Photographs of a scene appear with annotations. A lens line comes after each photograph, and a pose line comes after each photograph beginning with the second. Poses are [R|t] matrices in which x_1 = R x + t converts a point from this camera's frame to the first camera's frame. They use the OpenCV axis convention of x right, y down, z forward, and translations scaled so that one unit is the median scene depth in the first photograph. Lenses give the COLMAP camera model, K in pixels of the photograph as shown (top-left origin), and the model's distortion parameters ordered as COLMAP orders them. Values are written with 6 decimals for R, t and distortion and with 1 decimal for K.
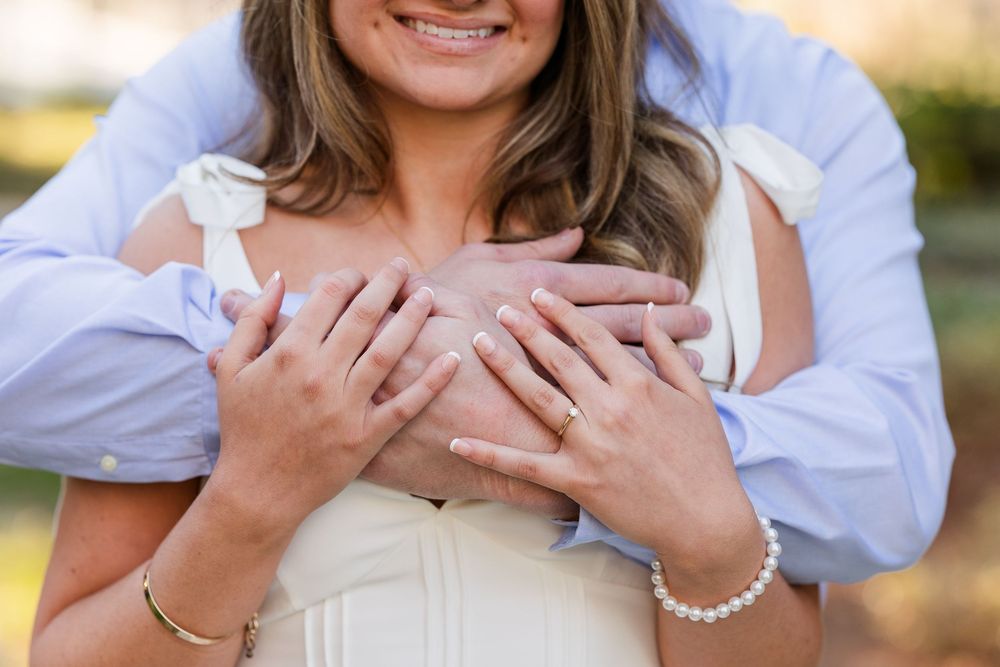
lens RADIAL K [[2540.3, 0, 500.0], [0, 2540.3, 333.5], [0, 0, 1]] dist [0.117610, 0.506375]
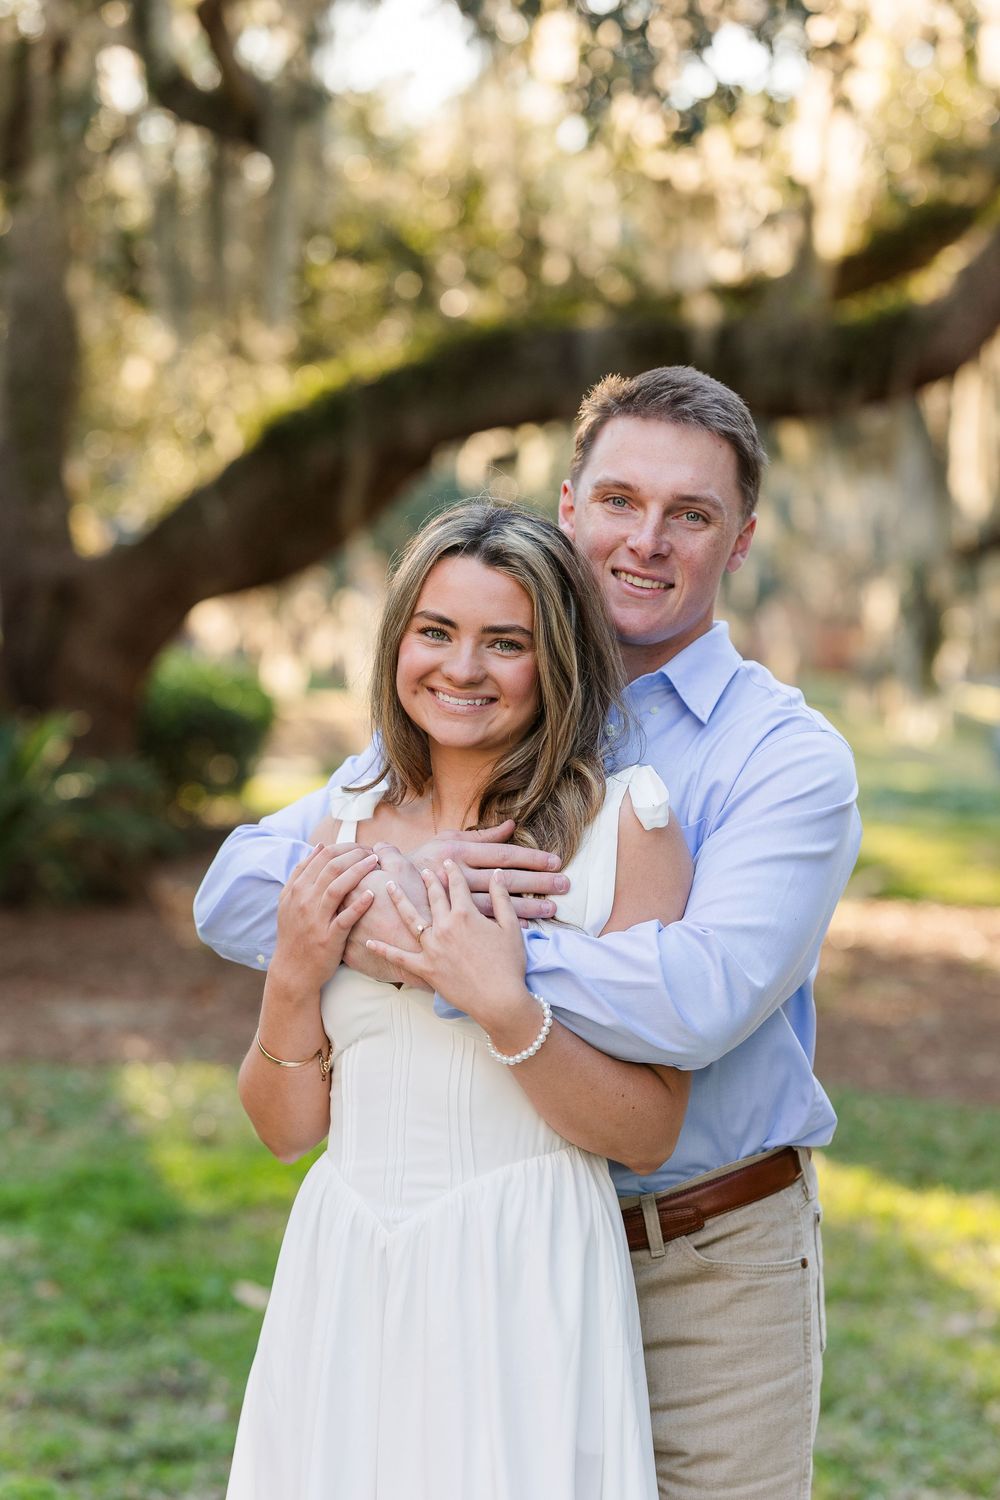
lens RADIAL K [[3901.0, 0, 500.0], [0, 3901.0, 750.0], [0, 0, 1]] dist [-0.740098, 16.148486]
pose [[0.871922, 0.028271, -0.488828, 1.286781], [-0.073919, 0.994490, -0.074335, 0.098382], [0.484033, 0.100948, 0.869208, -1.186775]]
